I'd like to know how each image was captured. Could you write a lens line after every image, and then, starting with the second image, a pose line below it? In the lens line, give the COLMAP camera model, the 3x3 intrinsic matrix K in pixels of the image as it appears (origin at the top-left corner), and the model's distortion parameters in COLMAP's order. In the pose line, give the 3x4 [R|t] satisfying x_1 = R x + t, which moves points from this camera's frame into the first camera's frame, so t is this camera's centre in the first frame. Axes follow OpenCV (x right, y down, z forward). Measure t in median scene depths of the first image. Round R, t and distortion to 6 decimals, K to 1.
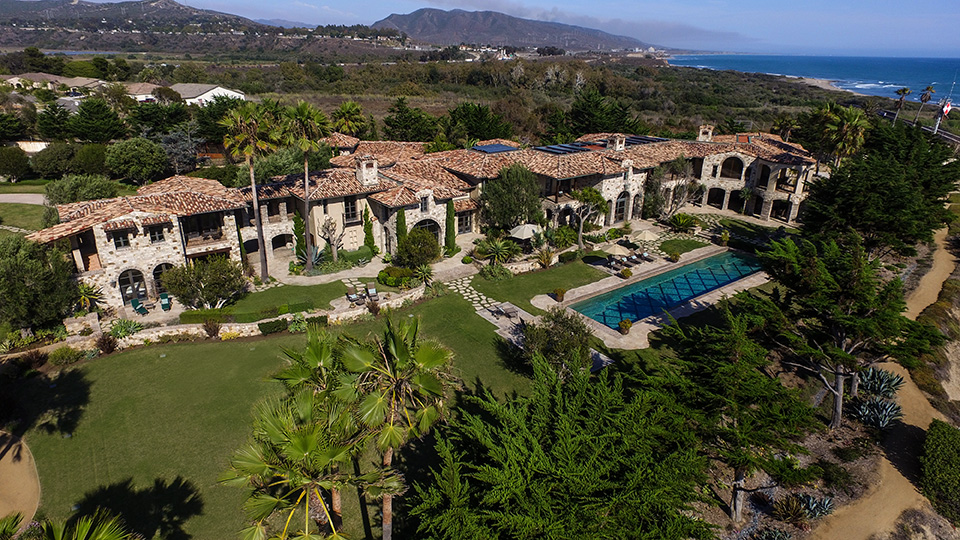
lens RADIAL K [[559.7, 0, 480.0], [0, 559.7, 270.0], [0, 0, 1]] dist [0.000261, 0.000673]
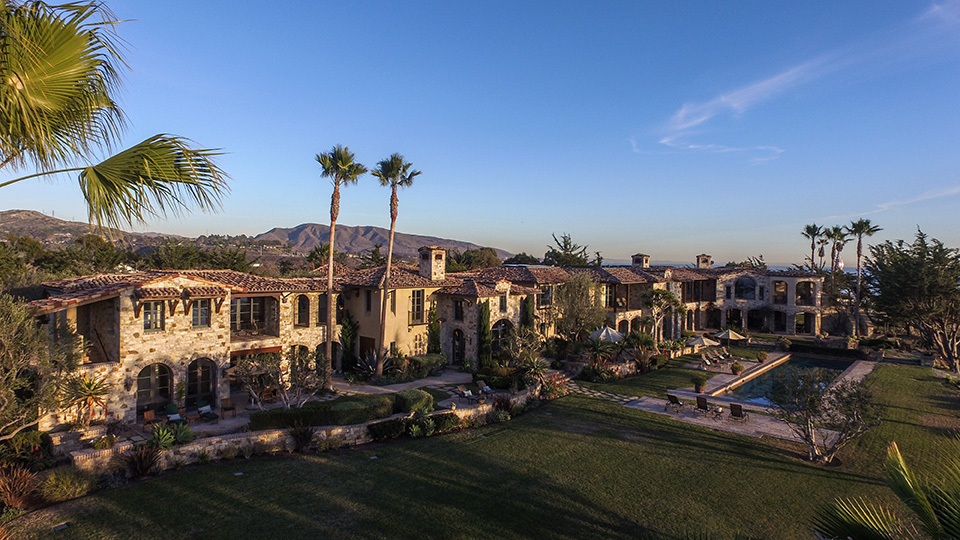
lens RADIAL K [[559.7, 0, 480.0], [0, 559.7, 270.0], [0, 0, 1]] dist [0.000261, 0.000673]
pose [[0.975968, -0.007908, 0.217768, -0.365886], [0.084795, 0.934359, -0.346098, 0.149844], [-0.200737, 0.356246, 0.912575, 0.249644]]
